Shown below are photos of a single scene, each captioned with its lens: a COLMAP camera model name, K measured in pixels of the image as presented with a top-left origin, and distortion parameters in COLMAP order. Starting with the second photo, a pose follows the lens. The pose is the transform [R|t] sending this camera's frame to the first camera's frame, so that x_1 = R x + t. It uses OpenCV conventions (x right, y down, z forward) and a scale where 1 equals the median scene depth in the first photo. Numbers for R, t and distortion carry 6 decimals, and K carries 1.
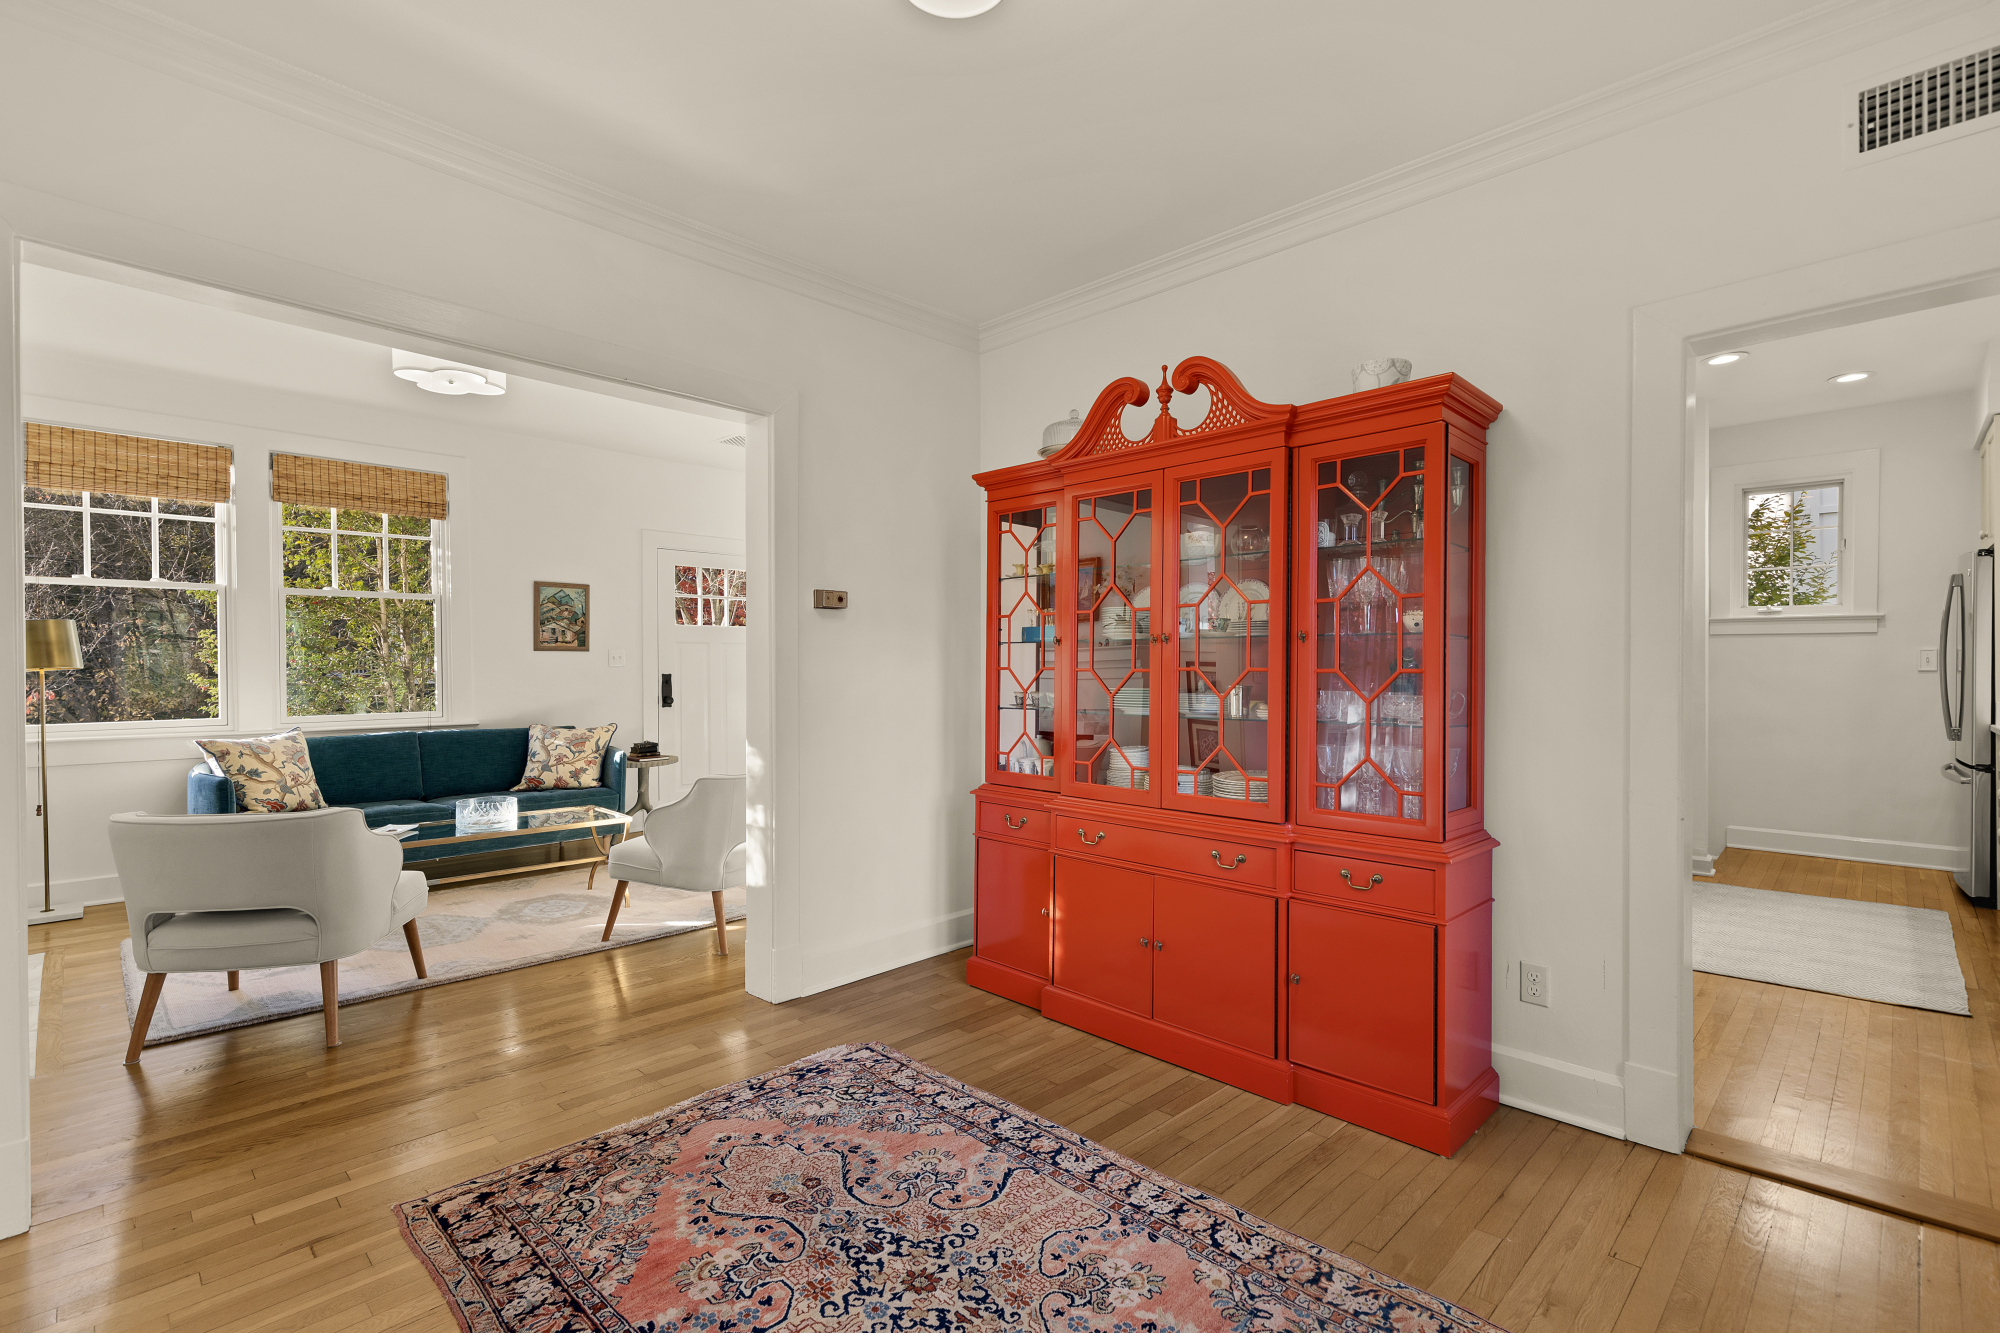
lens RADIAL K [[911.0, 0, 1007.3], [0, 911.0, 665.2], [0, 0, 1]] dist [0.002444, 0.000072]
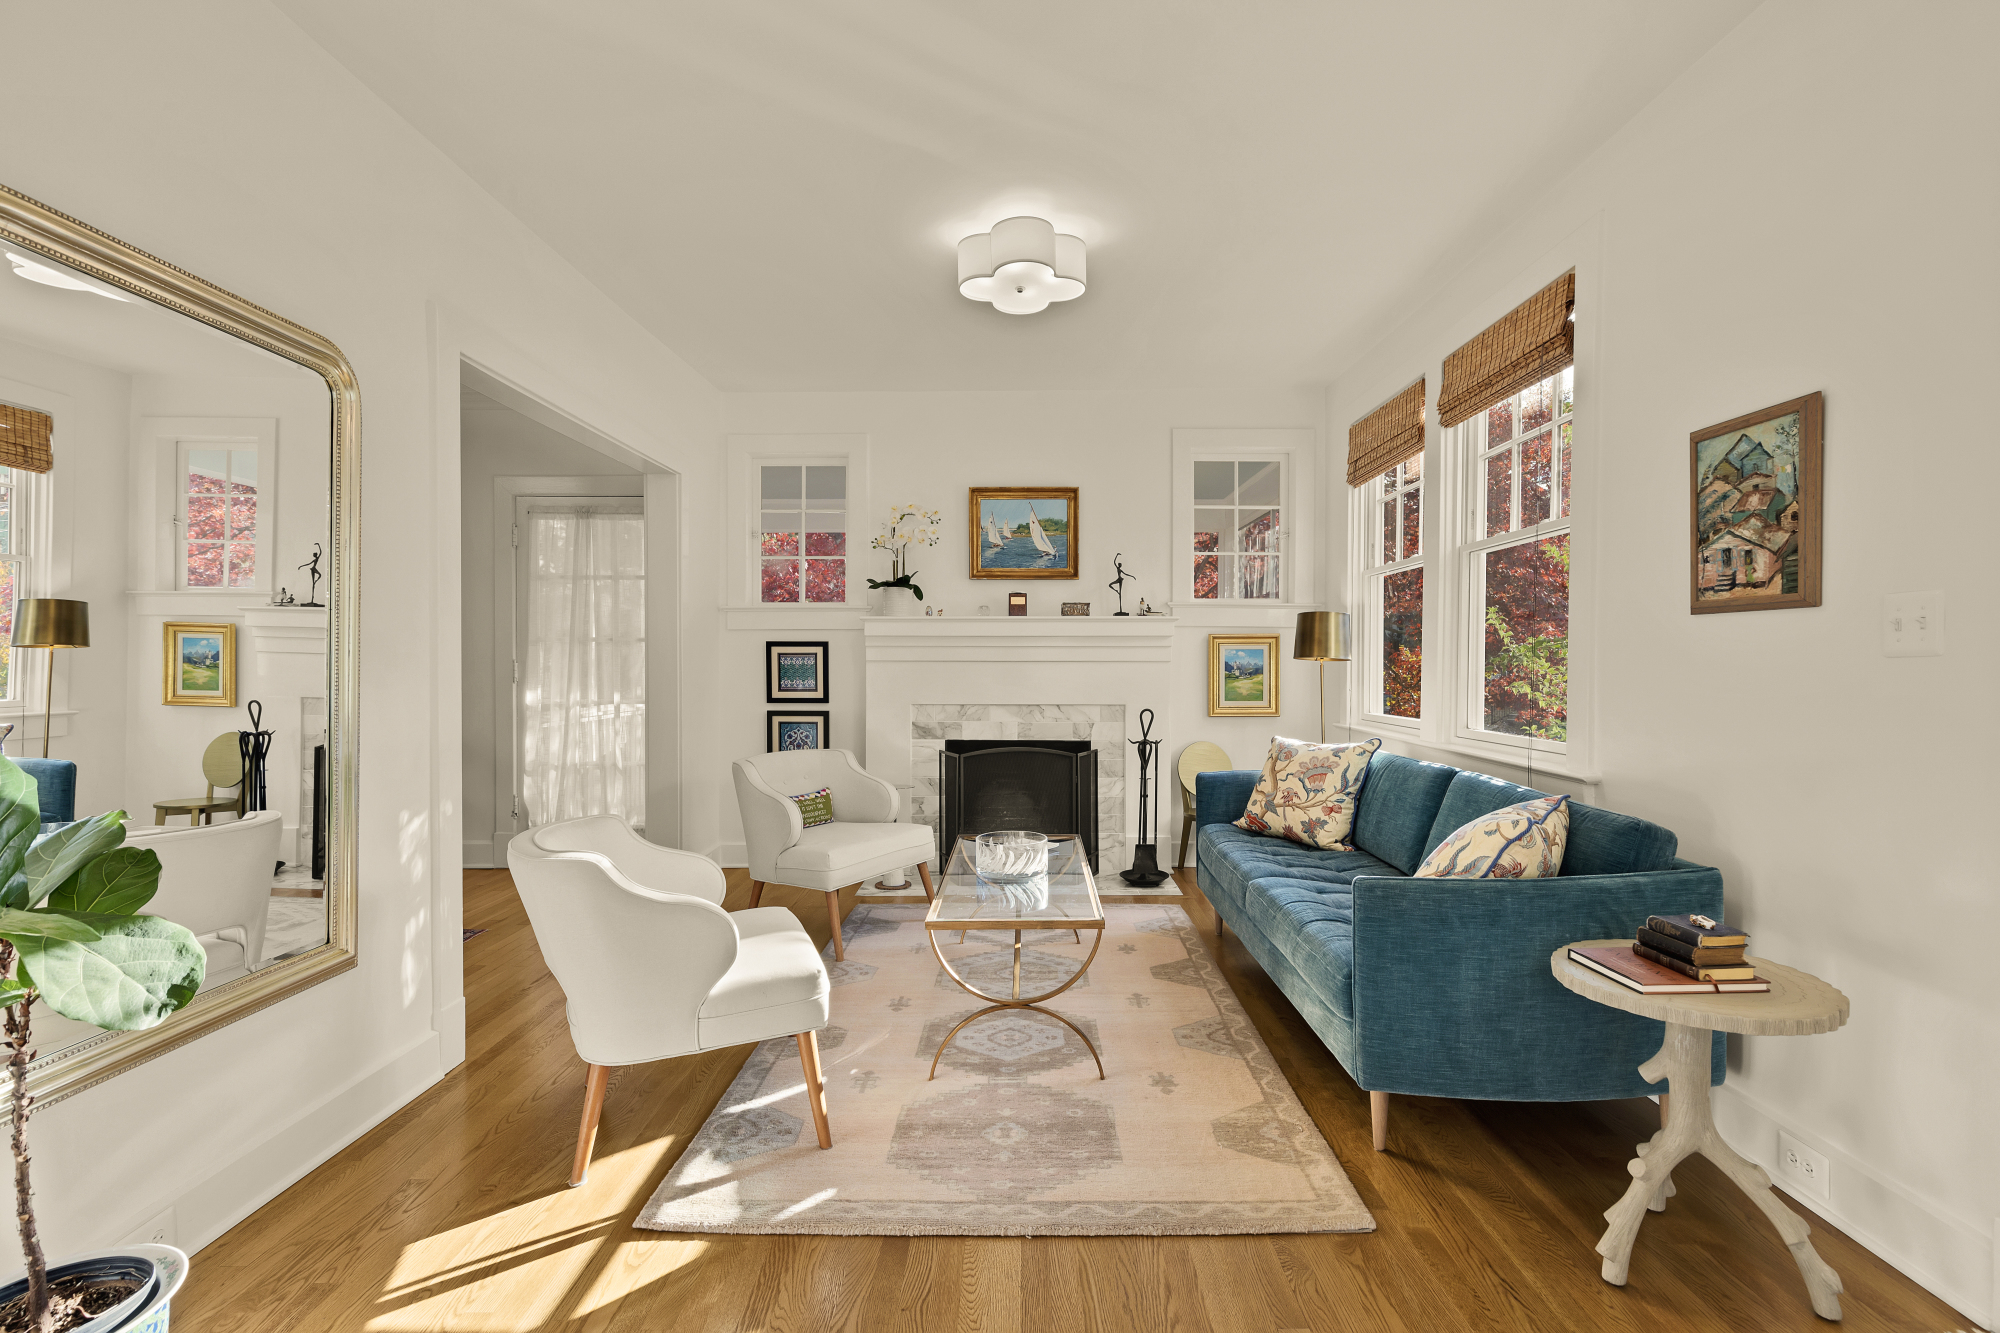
lens RADIAL K [[911.0, 0, 1007.3], [0, 911.0, 665.2], [0, 0, 1]] dist [0.002444, 0.000072]
pose [[-0.725740, 0.004839, -0.687952, -0.044942], [-0.001021, 0.999967, 0.008111, 0.002659], [0.687968, 0.006589, -0.725711, 1.069117]]
